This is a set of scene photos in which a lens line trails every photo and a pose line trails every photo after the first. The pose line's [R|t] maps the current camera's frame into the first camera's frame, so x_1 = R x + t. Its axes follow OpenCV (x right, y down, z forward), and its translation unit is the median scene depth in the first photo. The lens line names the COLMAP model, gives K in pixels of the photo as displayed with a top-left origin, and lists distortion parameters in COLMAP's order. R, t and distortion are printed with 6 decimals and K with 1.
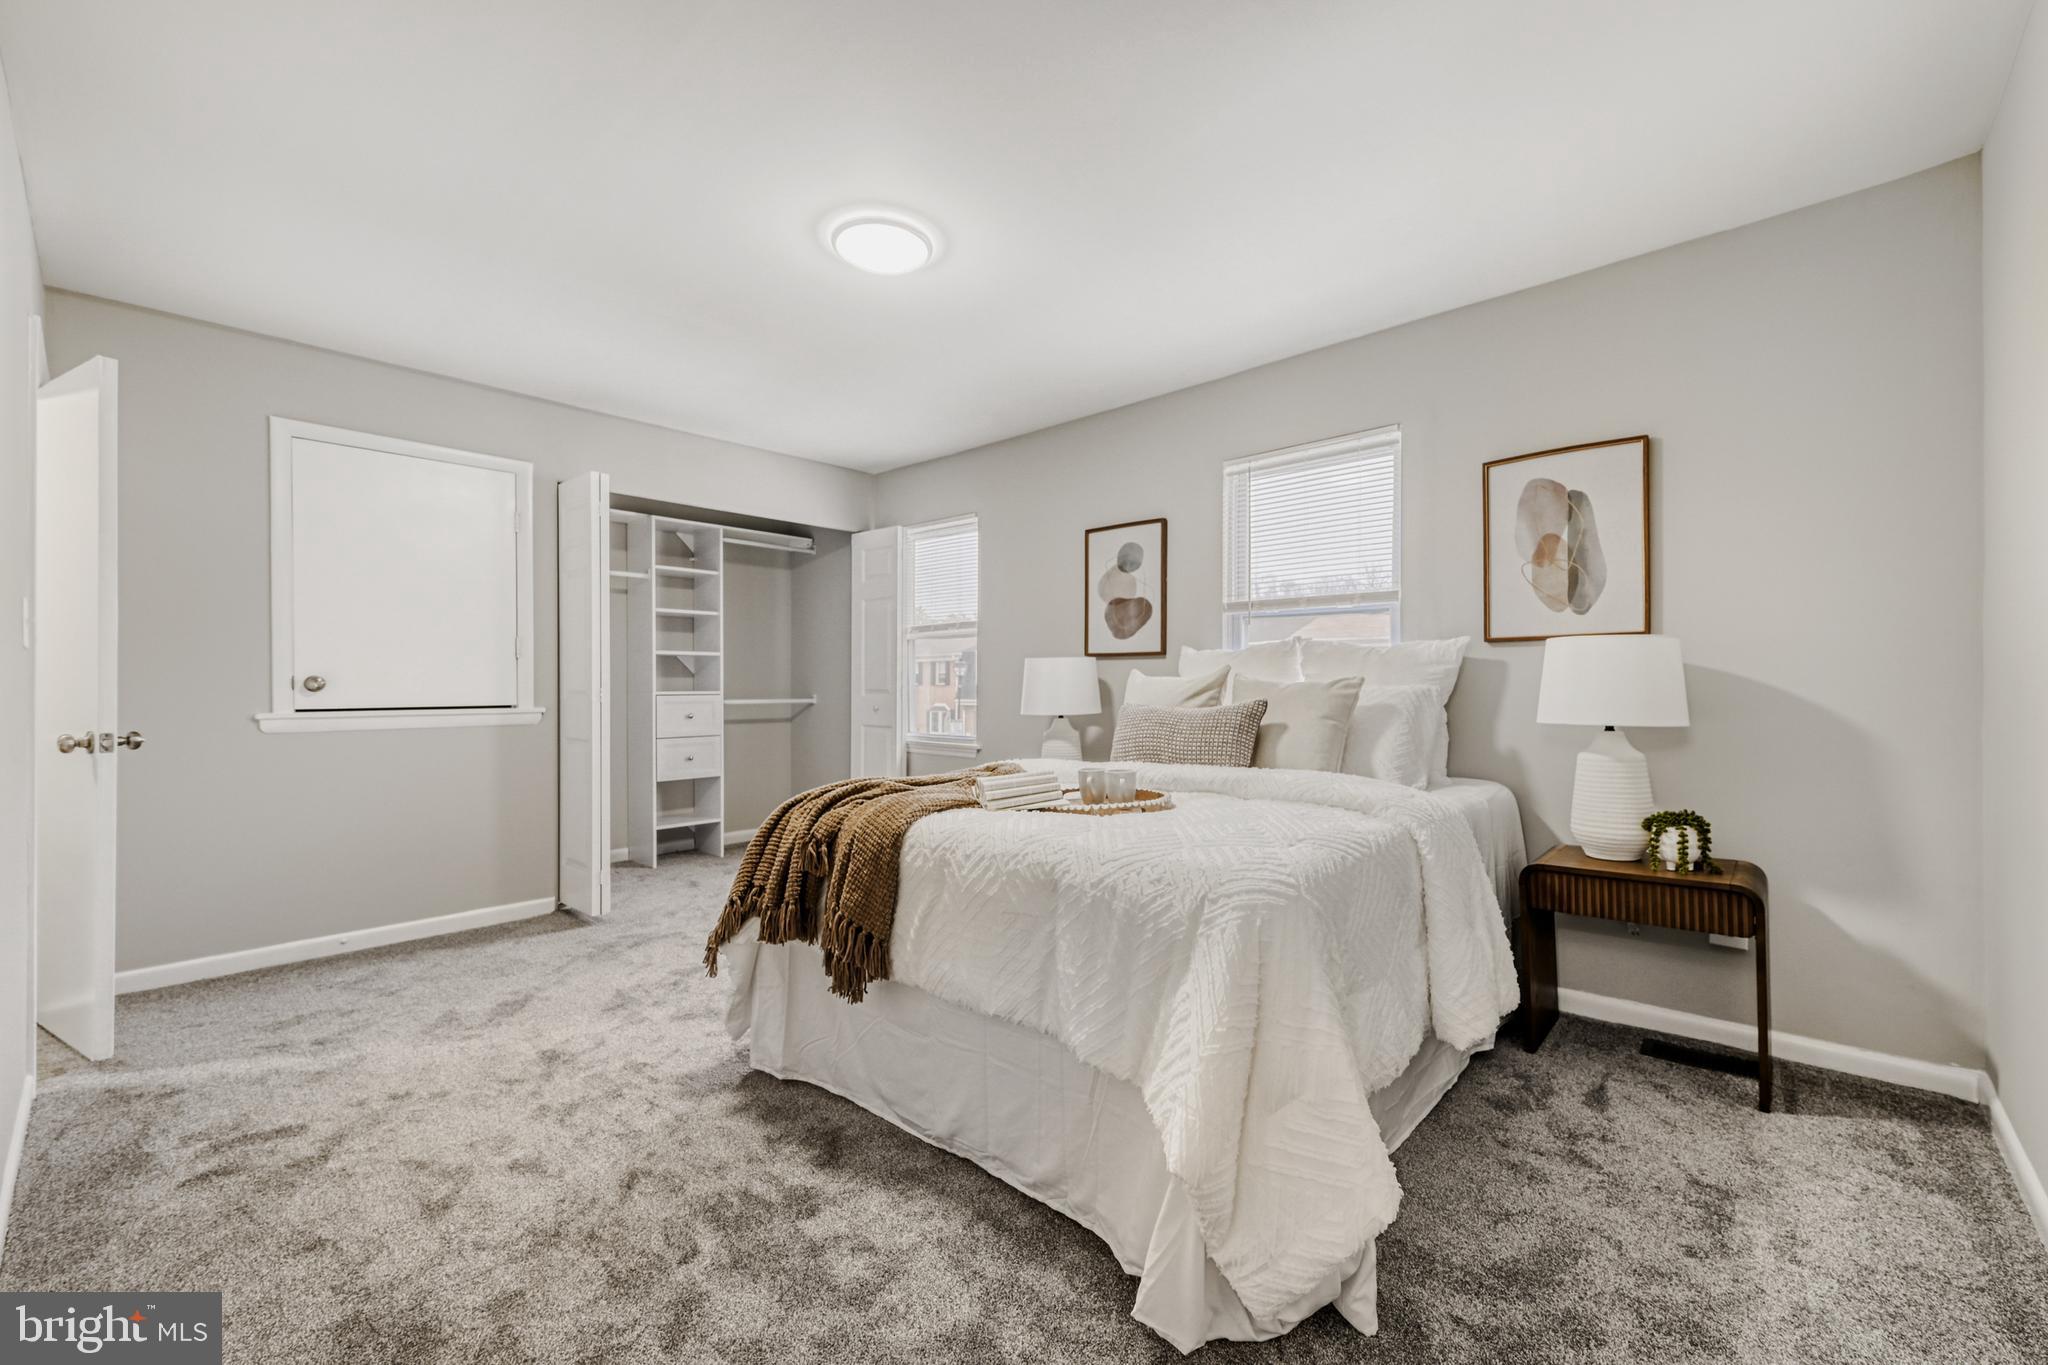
lens RADIAL K [[829.9, 0, 1033.0], [0, 829.9, 680.4], [0, 0, 1]] dist [0.001992, 0.001449]
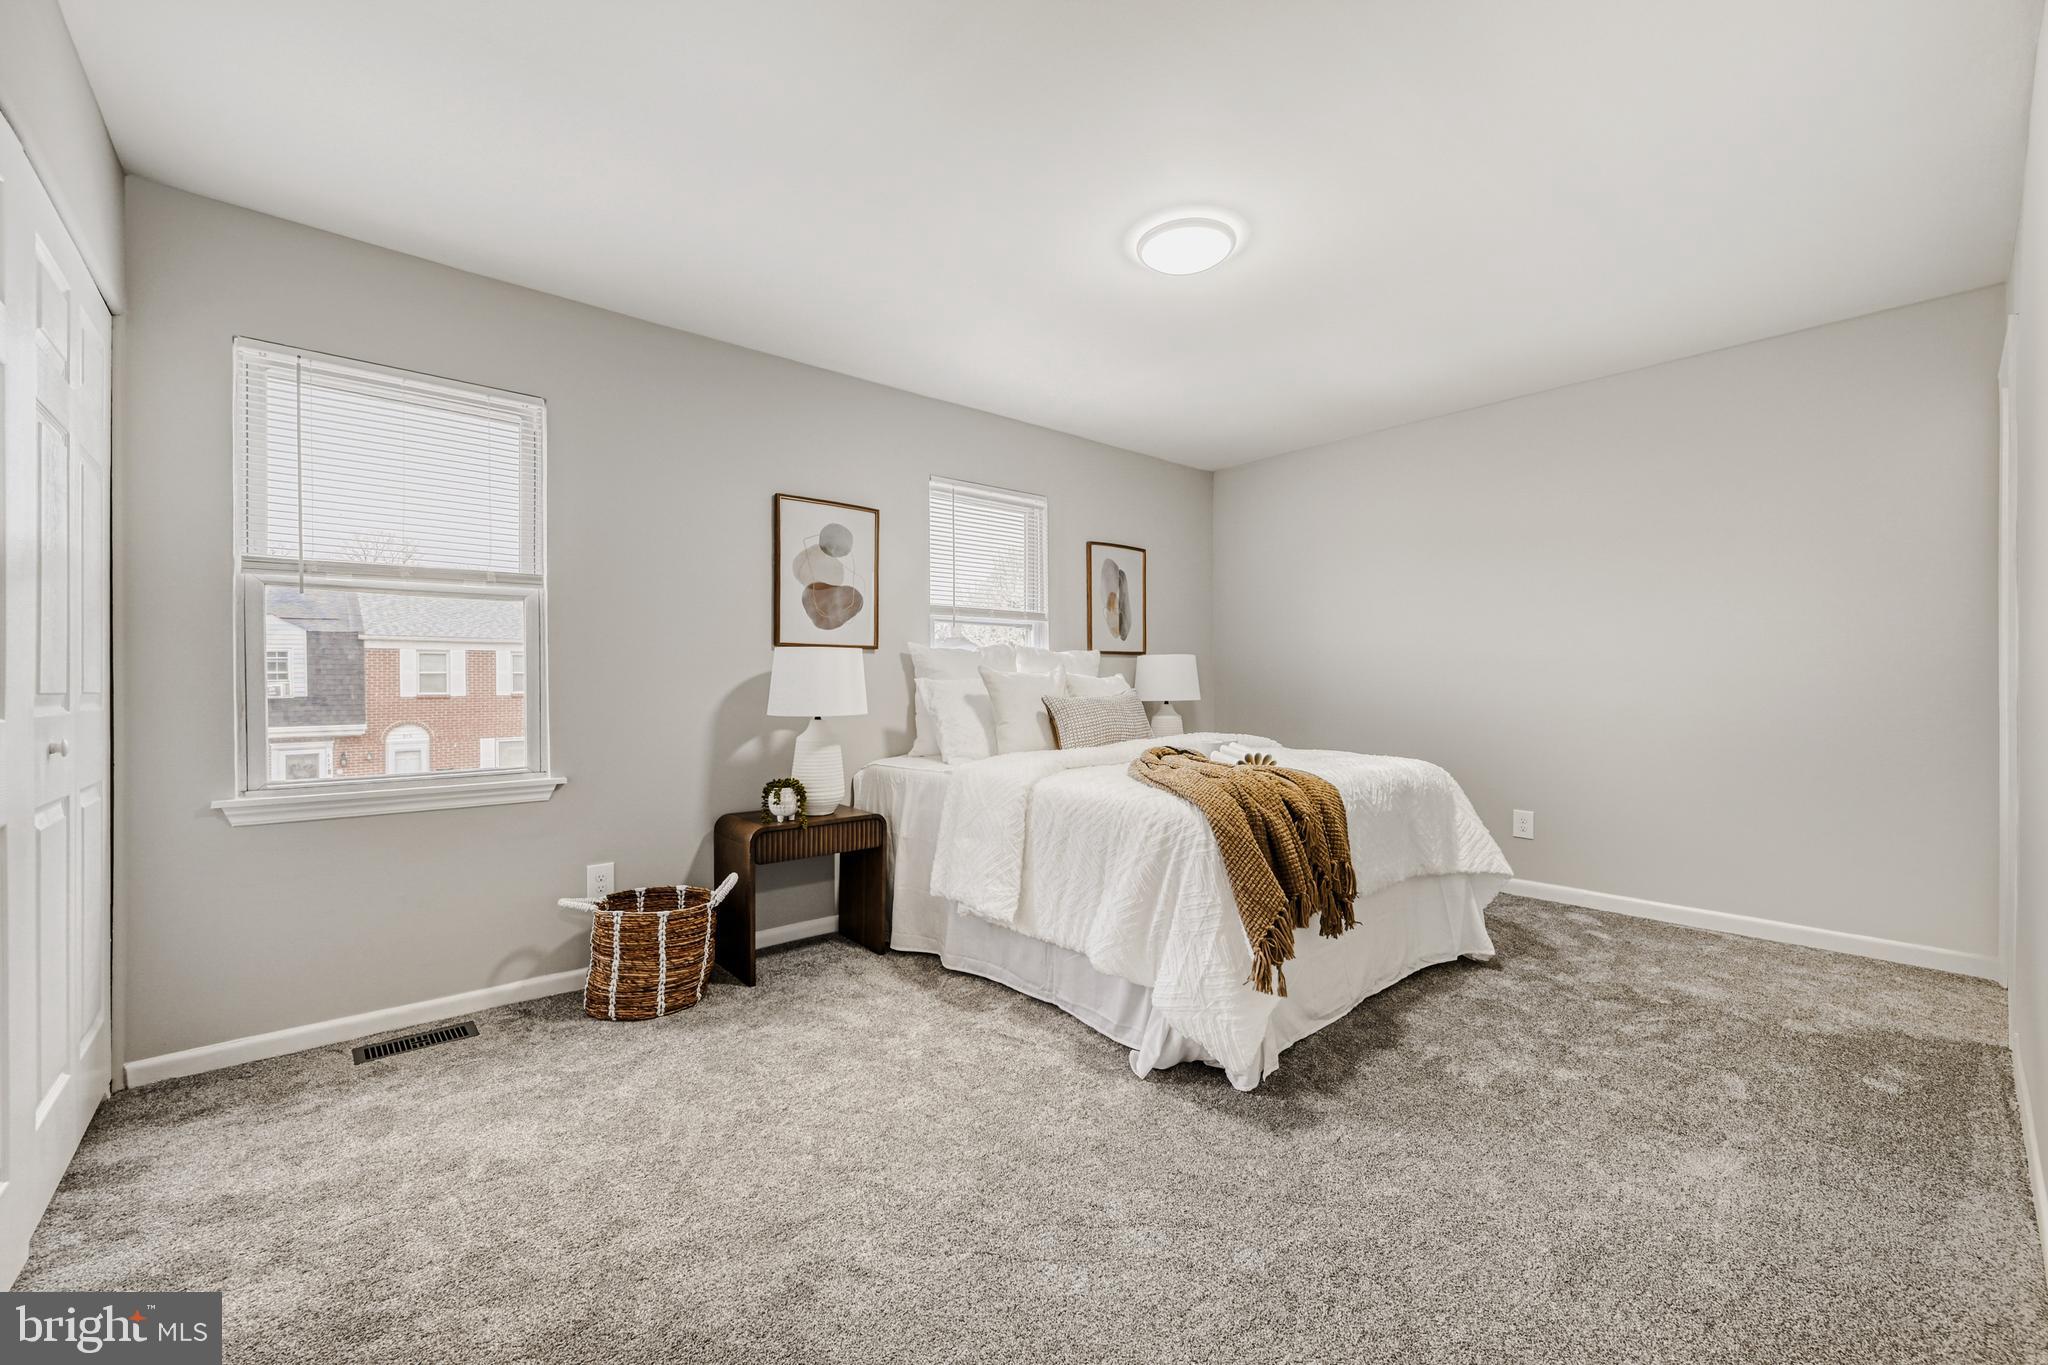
lens RADIAL K [[829.9, 0, 1033.7], [0, 829.9, 685.1], [0, 0, 1]] dist [0.001992, 0.001449]
pose [[0.103950, -0.000689, 0.994582, -0.775730], [-0.001813, 0.999998, 0.000883, 0.010043], [-0.994581, -0.001895, 0.103949, 0.692490]]
